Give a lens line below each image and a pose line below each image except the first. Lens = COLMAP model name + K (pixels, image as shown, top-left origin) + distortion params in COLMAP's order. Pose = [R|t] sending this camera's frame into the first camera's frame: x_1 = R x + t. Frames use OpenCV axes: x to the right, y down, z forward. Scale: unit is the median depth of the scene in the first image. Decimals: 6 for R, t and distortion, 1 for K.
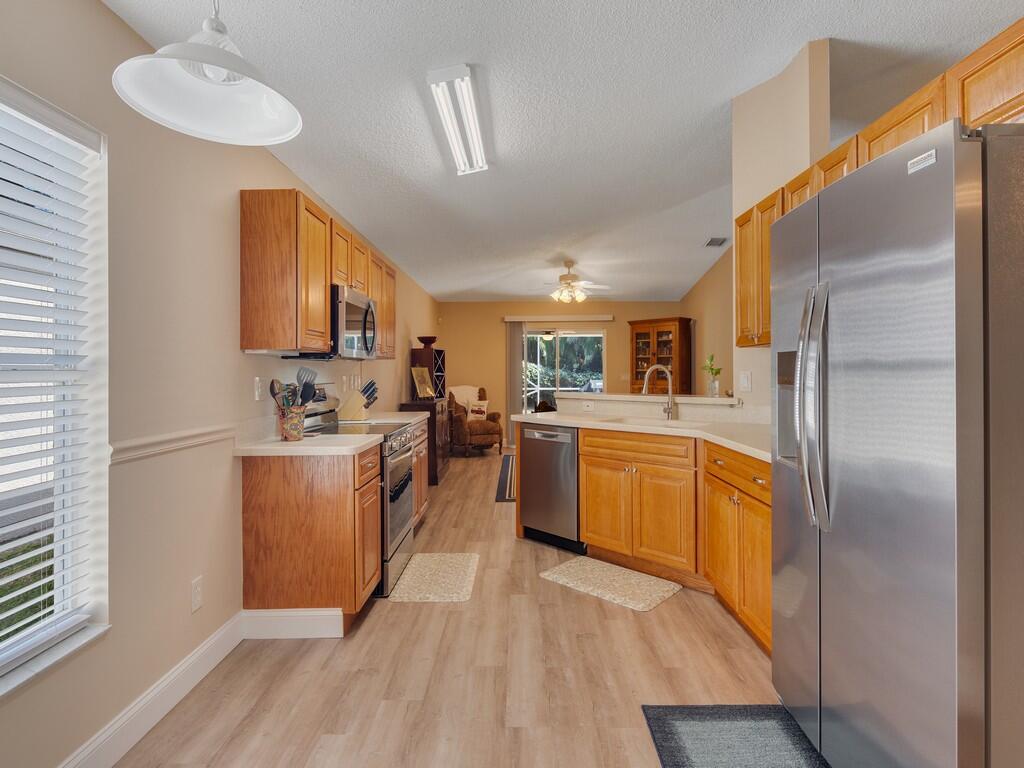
lens RADIAL K [[516.7, 0, 508.2], [0, 516.7, 379.2], [0, 0, 1]] dist [-0.004691, 0.000100]
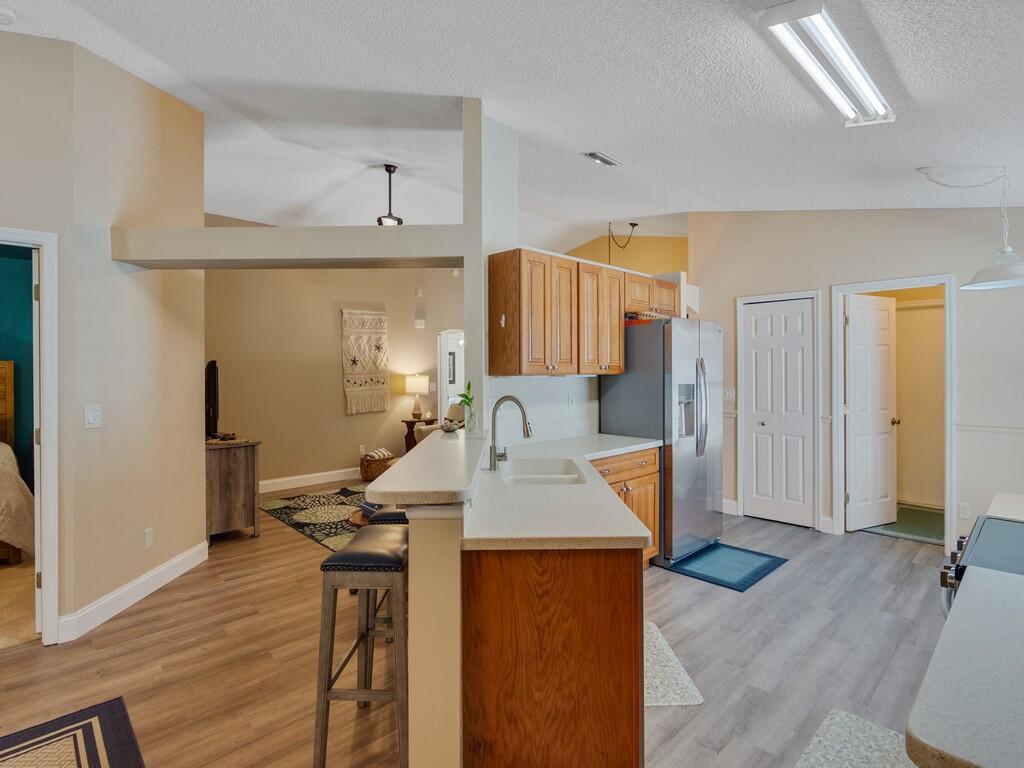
lens RADIAL K [[529.4, 0, 507.5], [0, 529.4, 372.3], [0, 0, 1]] dist [0.001246, 0.000142]
pose [[-0.712099, 0.007748, 0.702036, -0.323371], [0.018264, 0.999805, 0.007492, -0.093314], [-0.701842, 0.018157, -0.712102, 2.123880]]
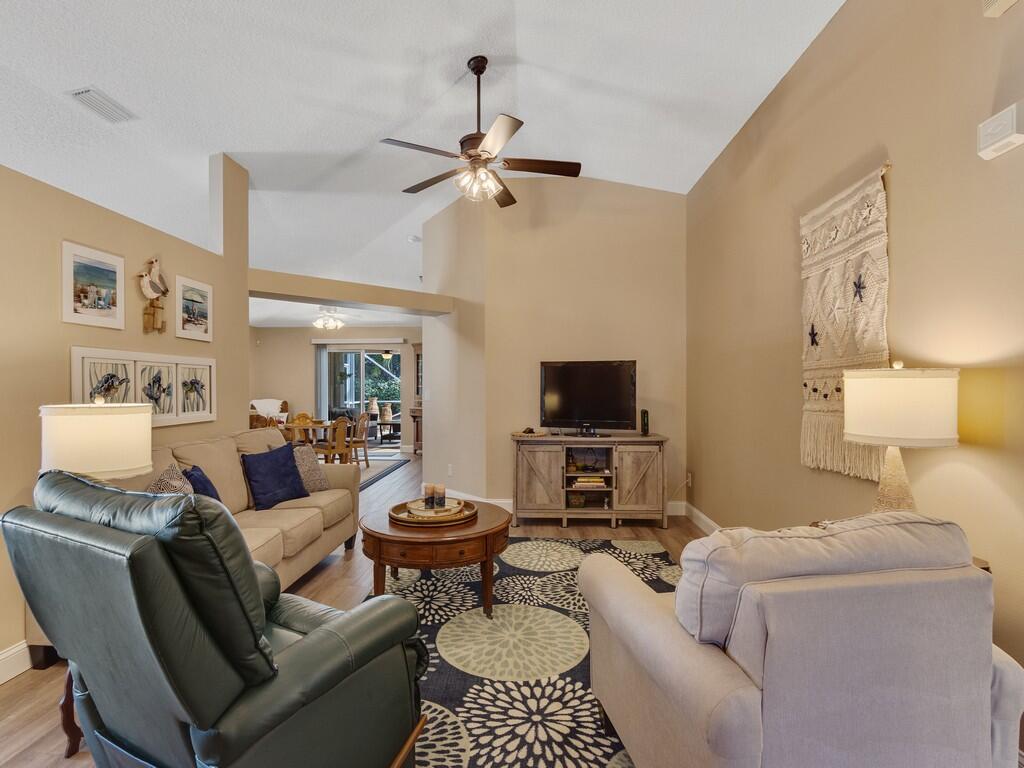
lens RADIAL K [[493.7, 0, 506.7], [0, 493.7, 377.9], [0, 0, 1]] dist [-0.003810, 0.000901]
pose [[0.999574, 0.001459, -0.029153, 1.557551], [-0.002161, 0.999708, -0.024056, -0.031109], [0.029109, 0.024108, 0.999285, -0.310890]]
